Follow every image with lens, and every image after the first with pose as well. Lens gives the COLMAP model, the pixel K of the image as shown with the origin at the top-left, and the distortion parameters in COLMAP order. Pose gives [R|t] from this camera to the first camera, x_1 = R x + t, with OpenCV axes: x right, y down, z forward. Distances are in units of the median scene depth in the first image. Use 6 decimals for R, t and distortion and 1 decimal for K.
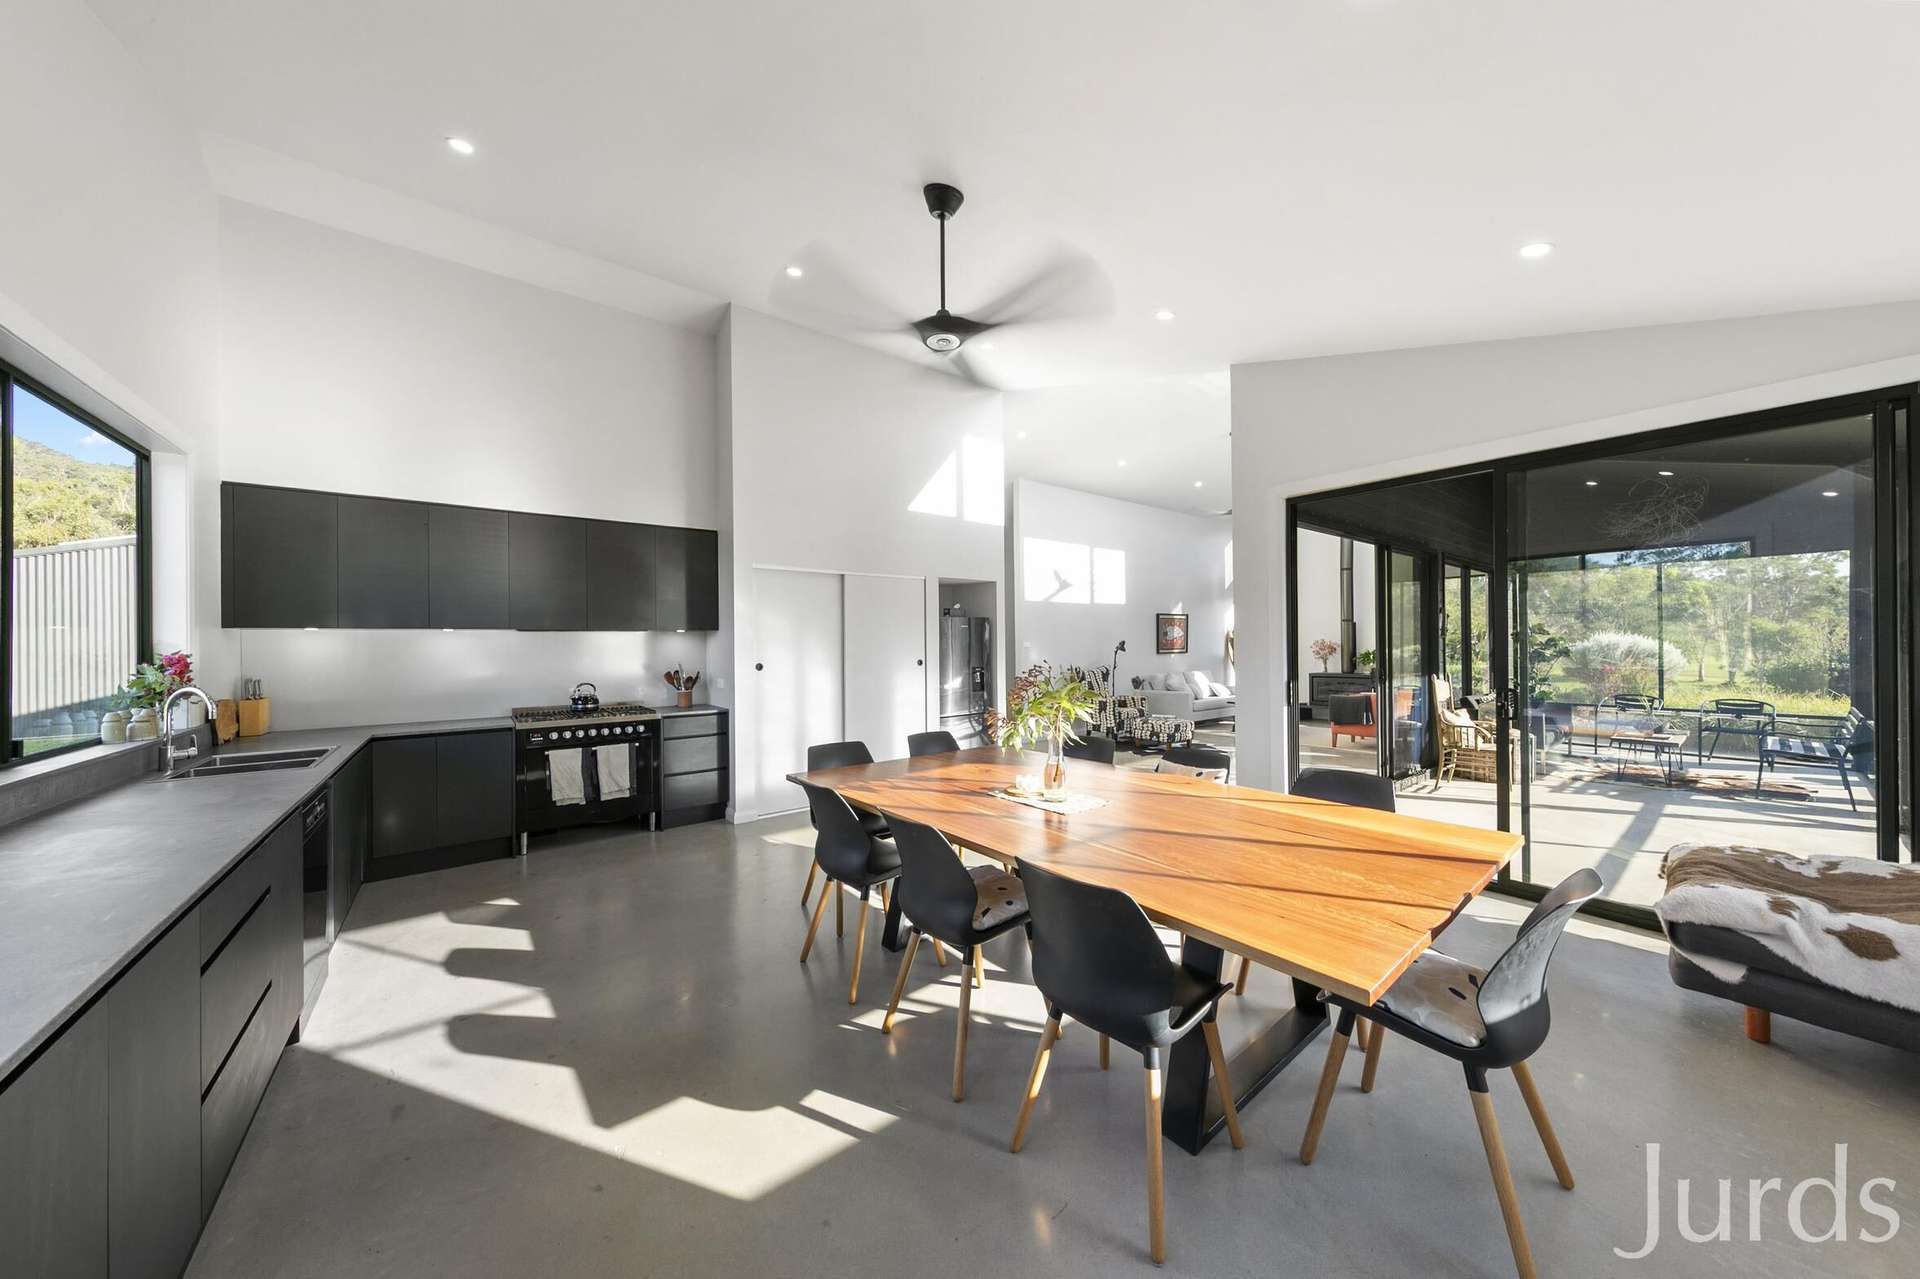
lens RADIAL K [[636.6, 0, 961.4], [0, 636.6, 648.4], [0, 0, 1]] dist [-0.005951, -0.000010]
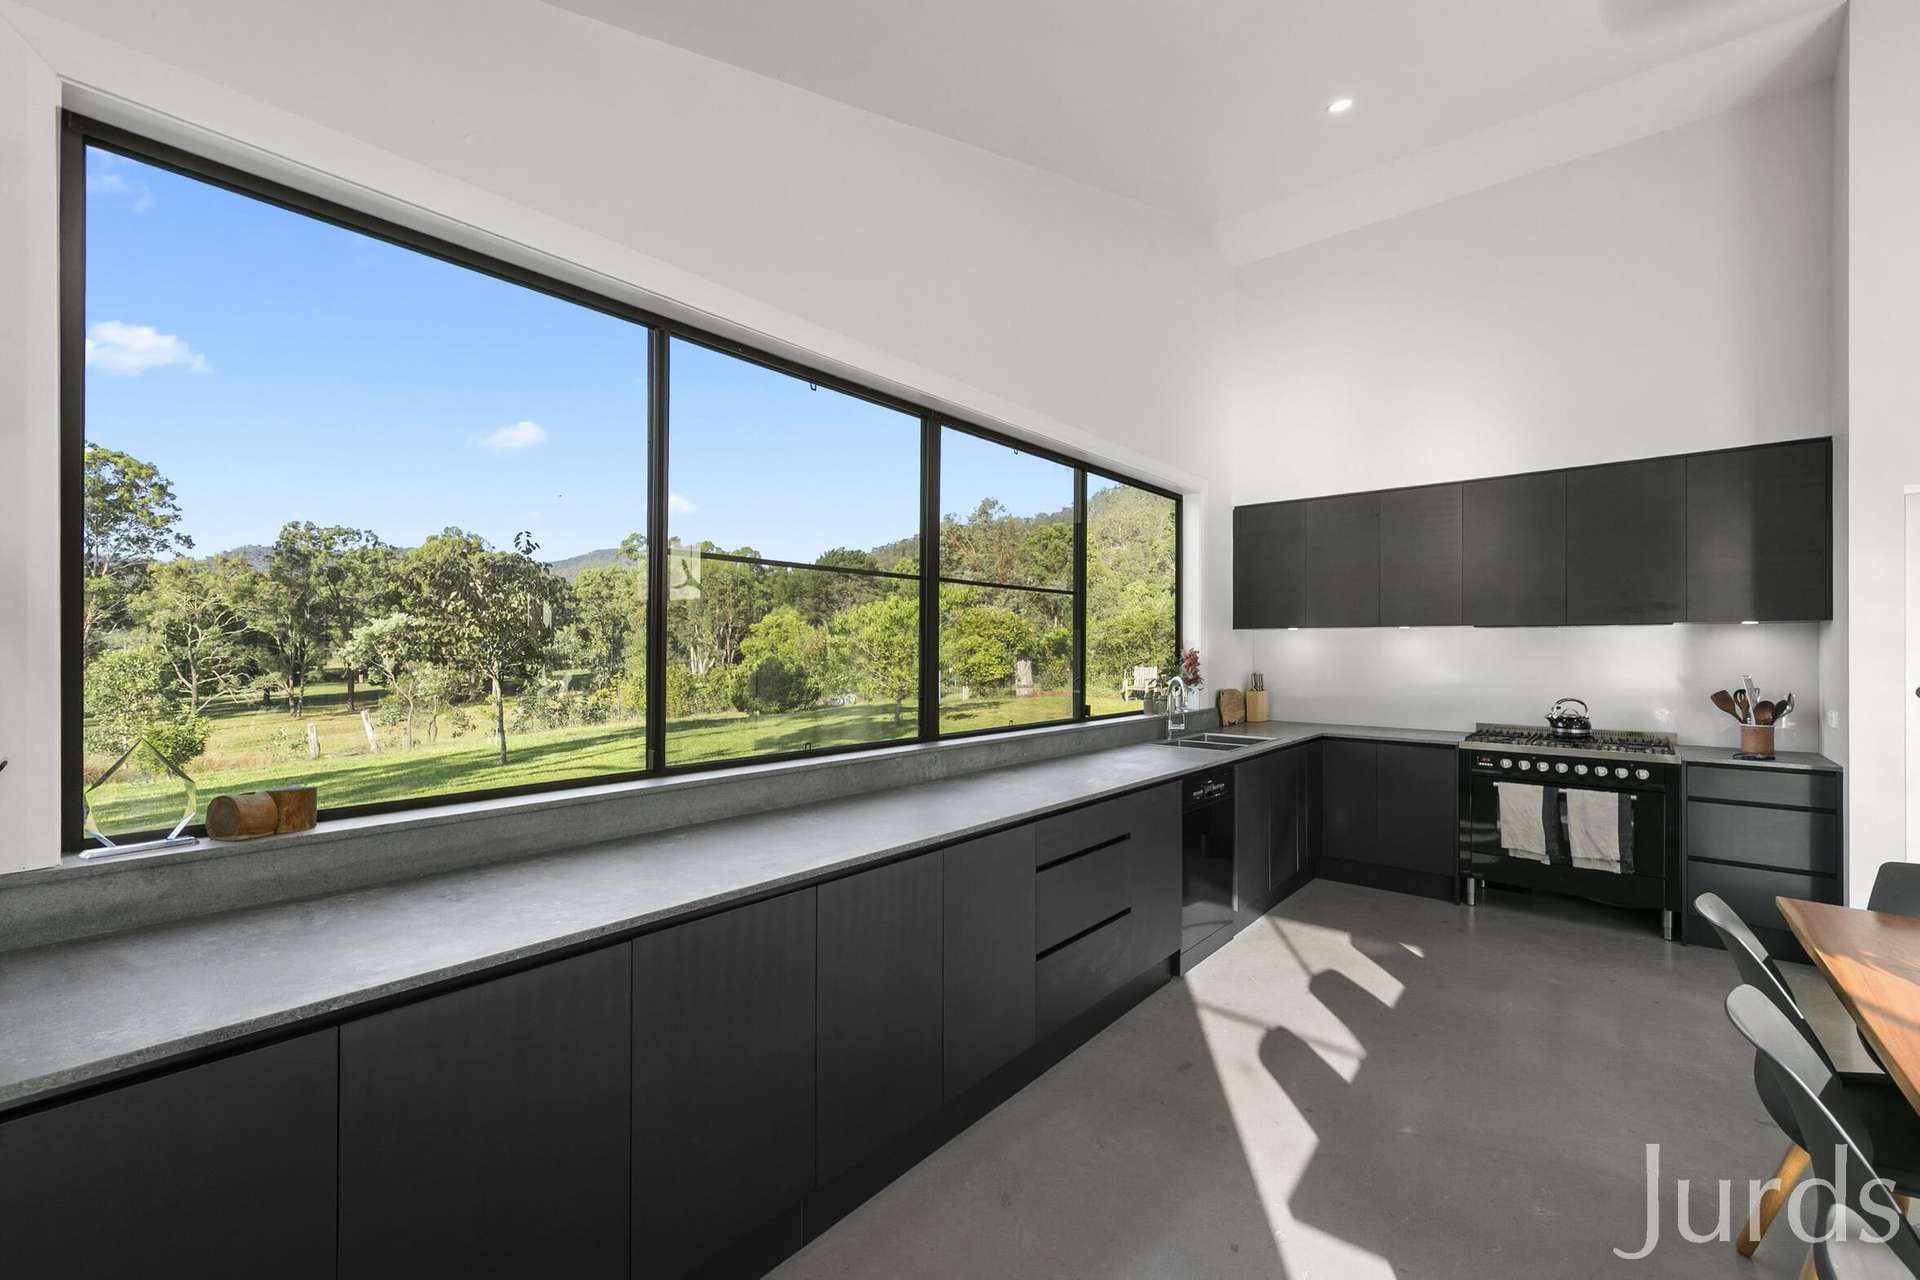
lens RADIAL K [[799.4, 0, 960.0], [0, 799.4, 640.0], [0, 0, 1]] dist [0.019453, 0.000023]
pose [[0.203822, 0.000198, -0.979008, 0.172772], [-0.011183, 0.999935, -0.002126, -0.002059], [0.978944, 0.011381, 0.203811, 0.148903]]
